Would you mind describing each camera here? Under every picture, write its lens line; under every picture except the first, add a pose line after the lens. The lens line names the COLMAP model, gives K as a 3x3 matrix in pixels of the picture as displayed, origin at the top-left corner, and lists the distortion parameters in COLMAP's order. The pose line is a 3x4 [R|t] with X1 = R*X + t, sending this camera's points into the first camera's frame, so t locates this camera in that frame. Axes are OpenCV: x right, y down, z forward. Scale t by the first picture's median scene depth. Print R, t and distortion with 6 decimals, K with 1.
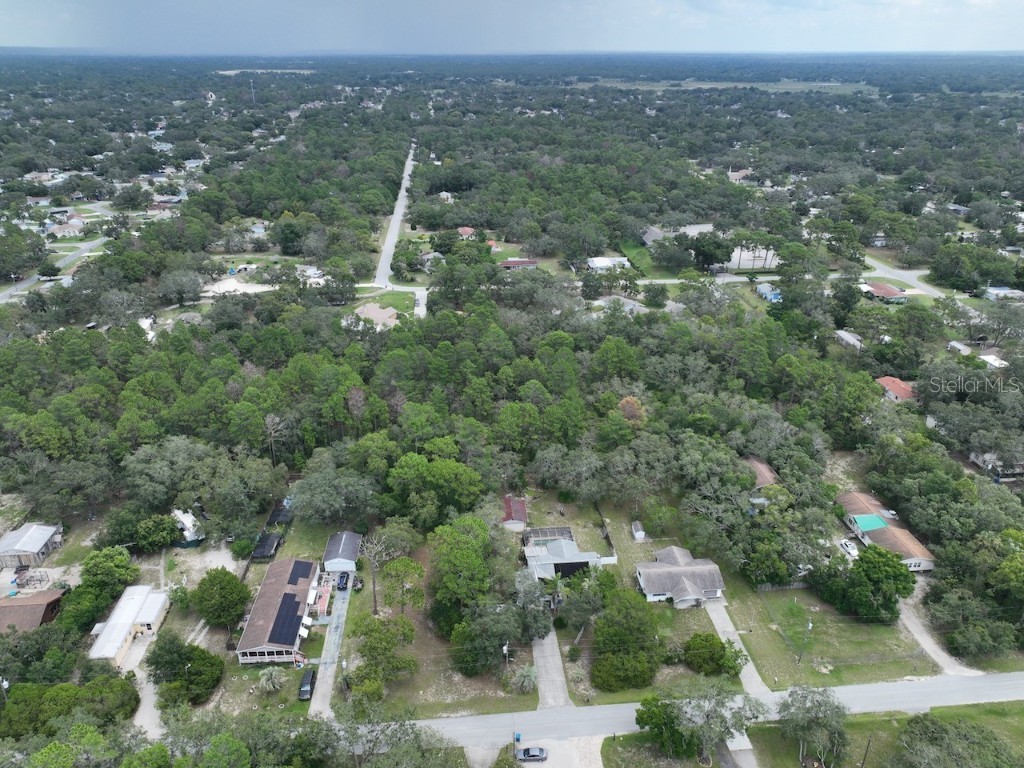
lens RADIAL K [[712.5, 0, 516.7], [0, 712.5, 375.9], [0, 0, 1]] dist [-0.000280, 0.016625]
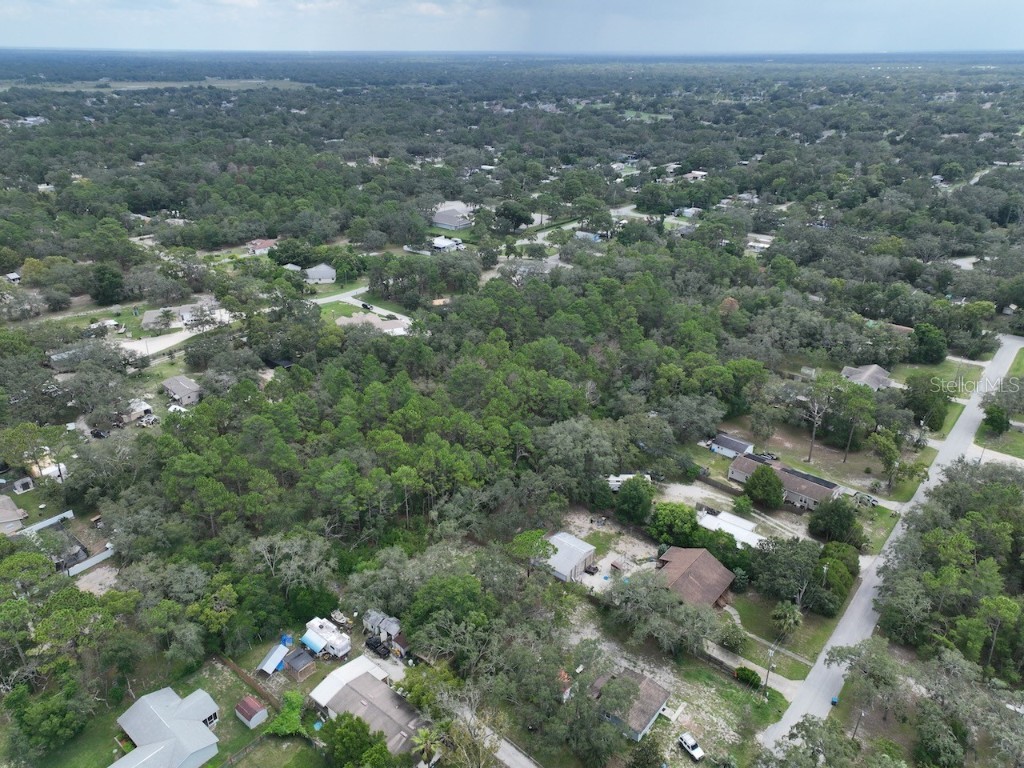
lens RADIAL K [[712.5, 0, 508.6], [0, 712.5, 386.1], [0, 0, 1]] dist [-0.000280, 0.016625]
pose [[0.710592, -0.299732, 0.636569, -1.062320], [0.291465, 0.948845, 0.121411, -0.097899], [-0.640397, 0.099264, 0.761603, 0.246318]]
